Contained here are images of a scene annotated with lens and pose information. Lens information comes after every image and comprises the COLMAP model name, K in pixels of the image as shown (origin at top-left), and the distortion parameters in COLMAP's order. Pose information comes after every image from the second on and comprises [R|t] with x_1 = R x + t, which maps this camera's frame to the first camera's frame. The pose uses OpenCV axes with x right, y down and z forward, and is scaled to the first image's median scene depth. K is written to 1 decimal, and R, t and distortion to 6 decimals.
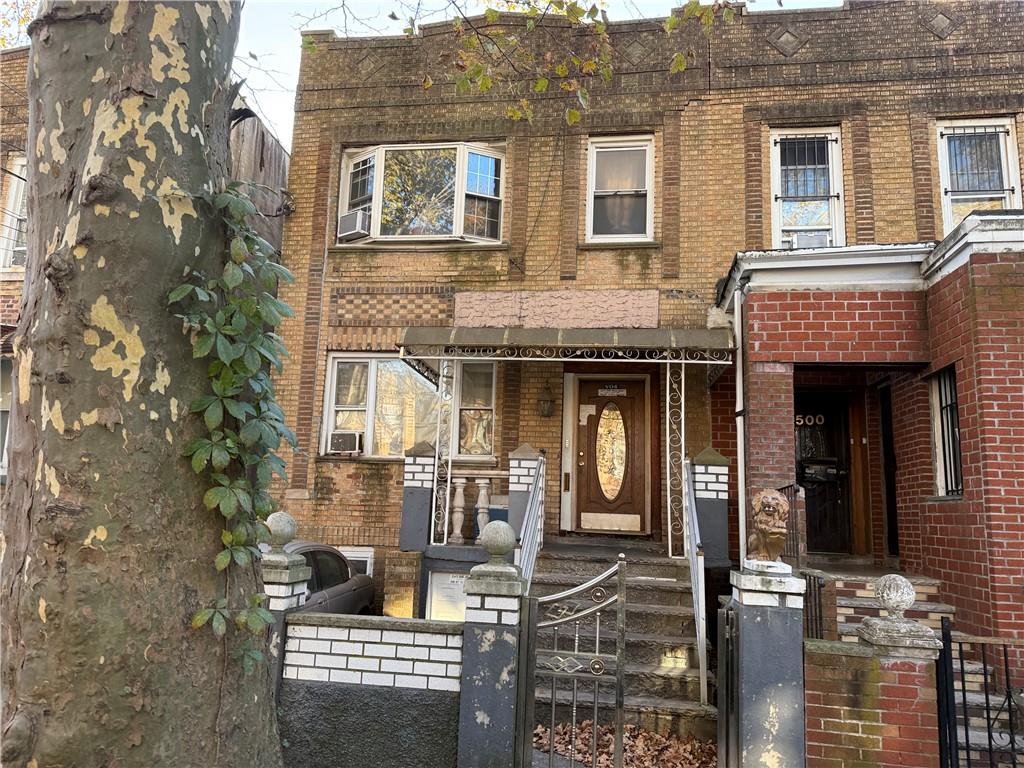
lens RADIAL K [[723.1, 0, 512.0], [0, 723.1, 384.0], [0, 0, 1]] dist [0.081013, -0.129387]
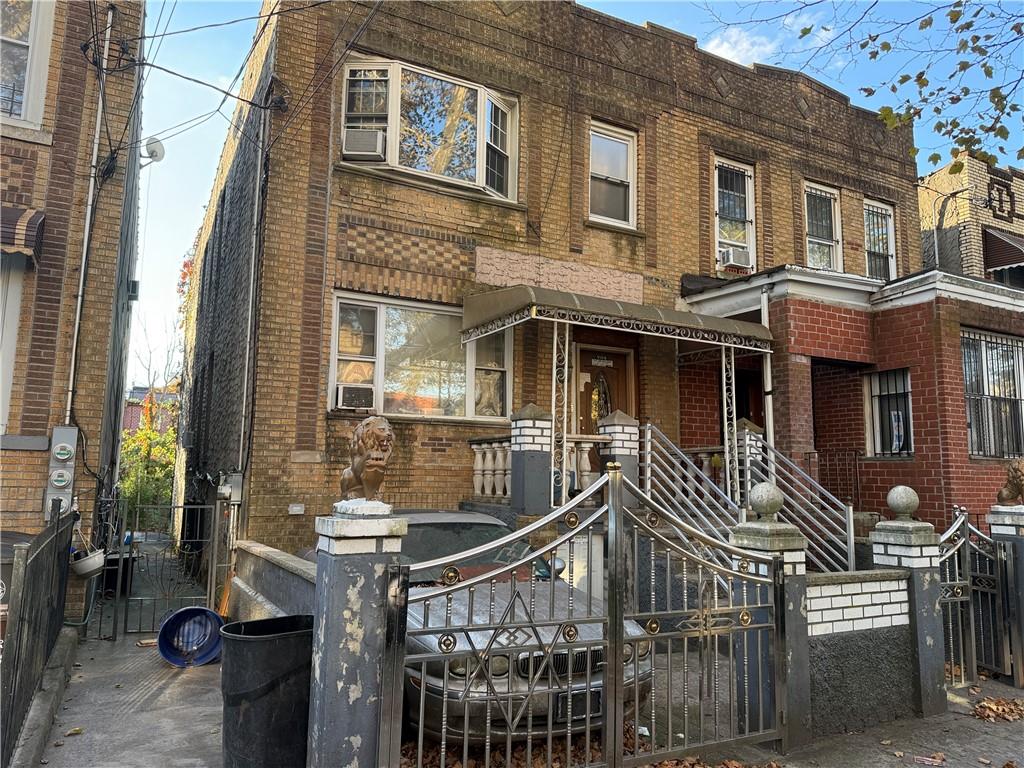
lens RADIAL K [[719.3, 0, 520.4], [0, 719.3, 380.4], [0, 0, 1]] dist [0.067779, -0.096973]
pose [[0.799461, 0.055901, 0.598111, -0.597646], [-0.091202, 0.995414, 0.028870, 0.017587], [-0.593754, -0.077630, 0.800893, 0.197086]]
